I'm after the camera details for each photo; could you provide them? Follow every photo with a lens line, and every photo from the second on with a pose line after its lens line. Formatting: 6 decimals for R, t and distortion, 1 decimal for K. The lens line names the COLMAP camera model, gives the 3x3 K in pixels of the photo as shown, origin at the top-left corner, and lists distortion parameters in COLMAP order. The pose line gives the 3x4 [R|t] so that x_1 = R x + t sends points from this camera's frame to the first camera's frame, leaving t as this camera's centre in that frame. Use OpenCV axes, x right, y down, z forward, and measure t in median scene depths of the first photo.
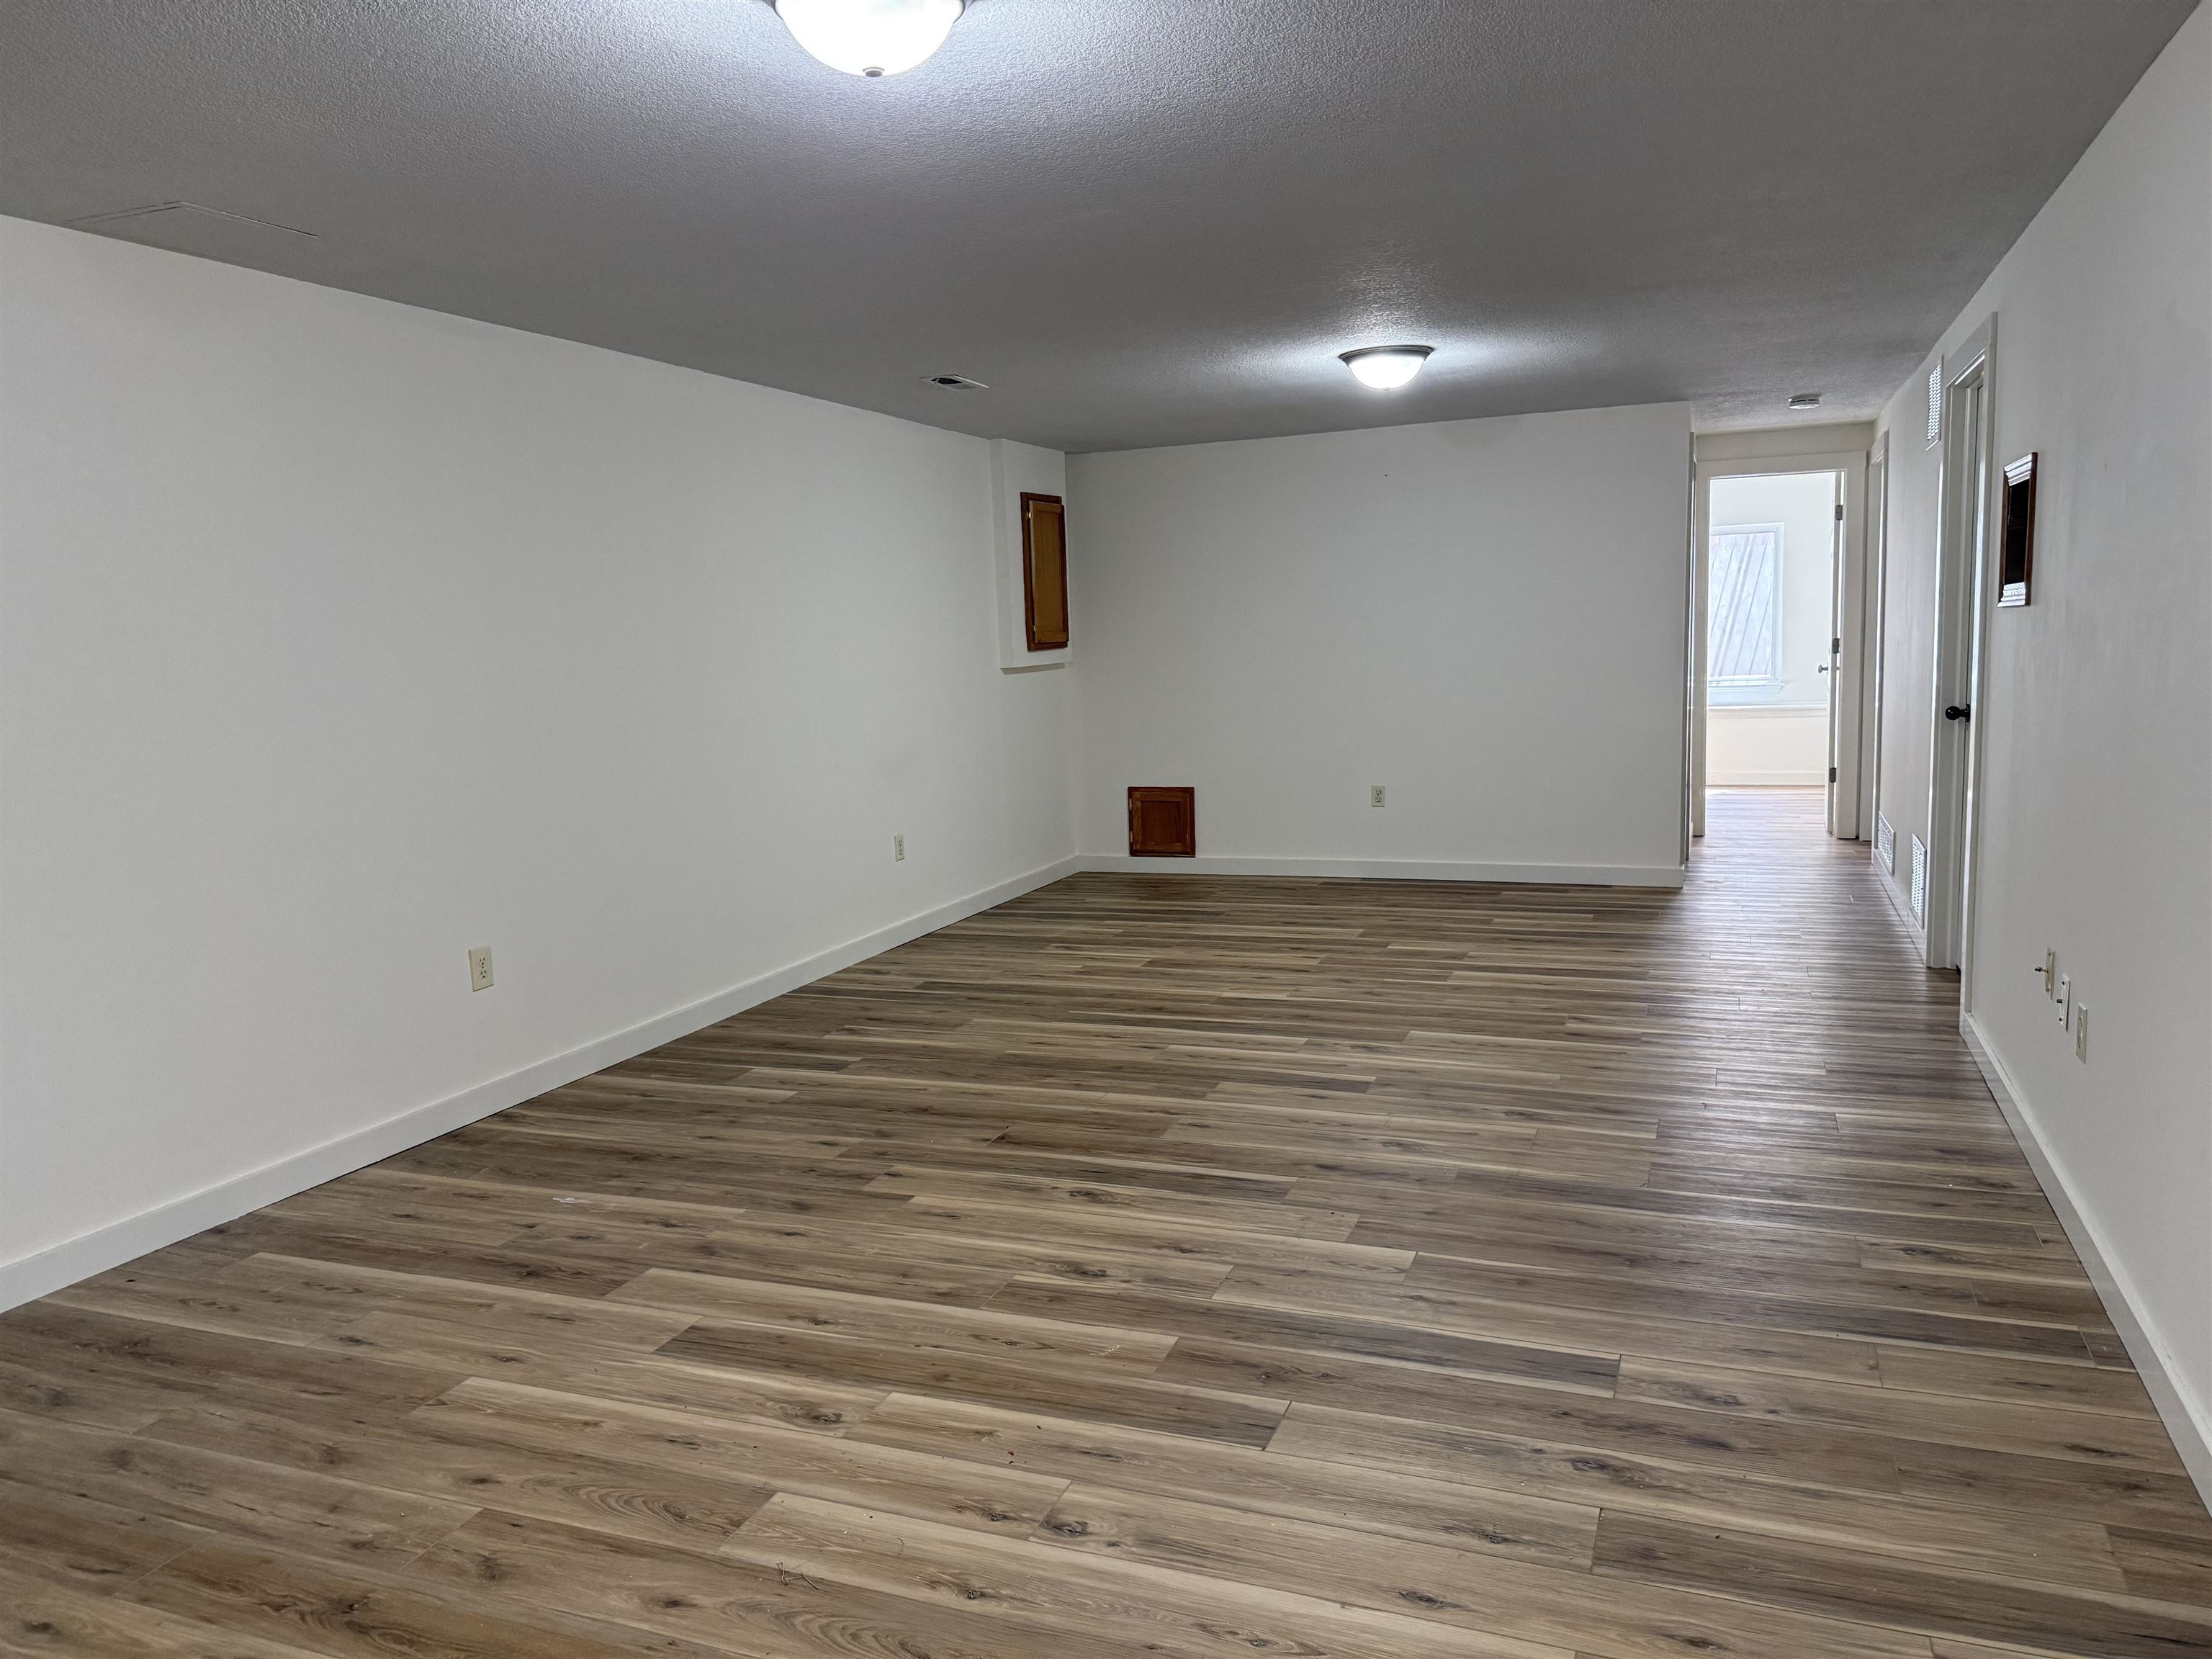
lens RADIAL K [[1575.8, 0, 1106.0], [0, 1575.8, 829.5], [0, 0, 1]] dist [0.114735, -0.163641]
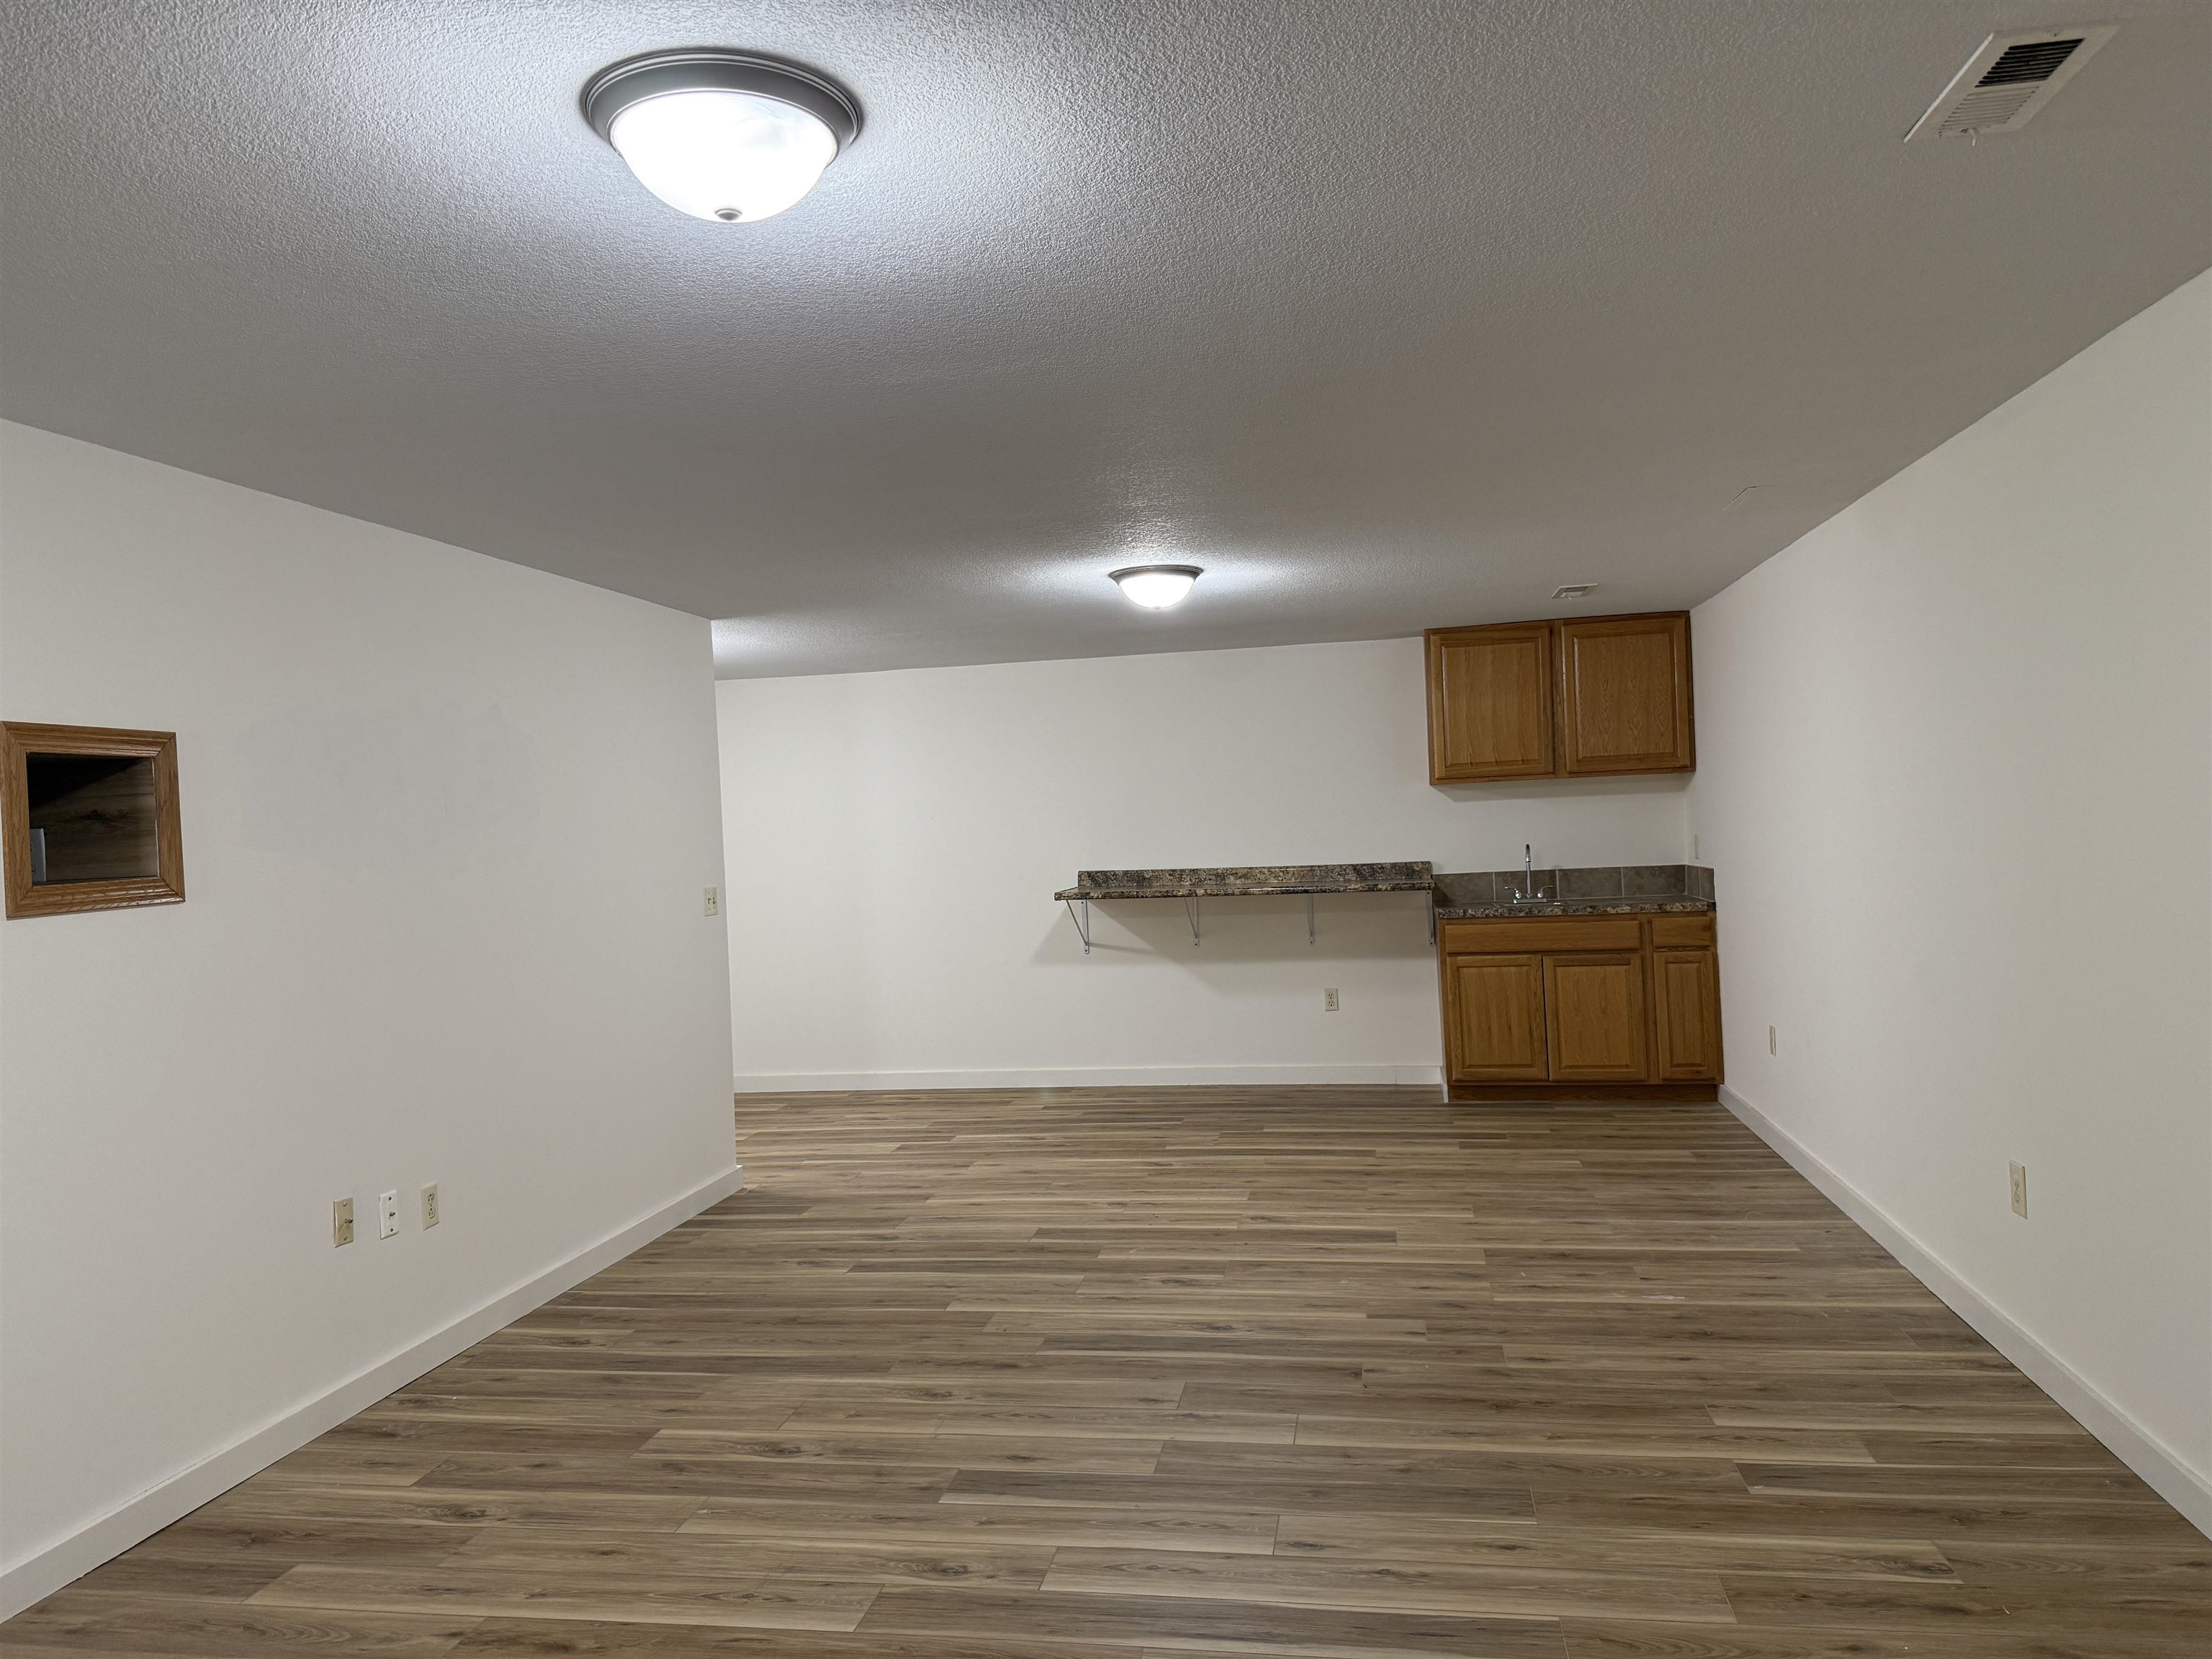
lens RADIAL K [[1575.8, 0, 1106.0], [0, 1575.8, 829.5], [0, 0, 1]] dist [0.114735, -0.163641]
pose [[-0.977225, 0.079893, -0.196590, 0.257214], [0.053918, 0.989499, 0.134109, -0.276553], [0.205240, 0.120455, -0.971271, 2.007432]]
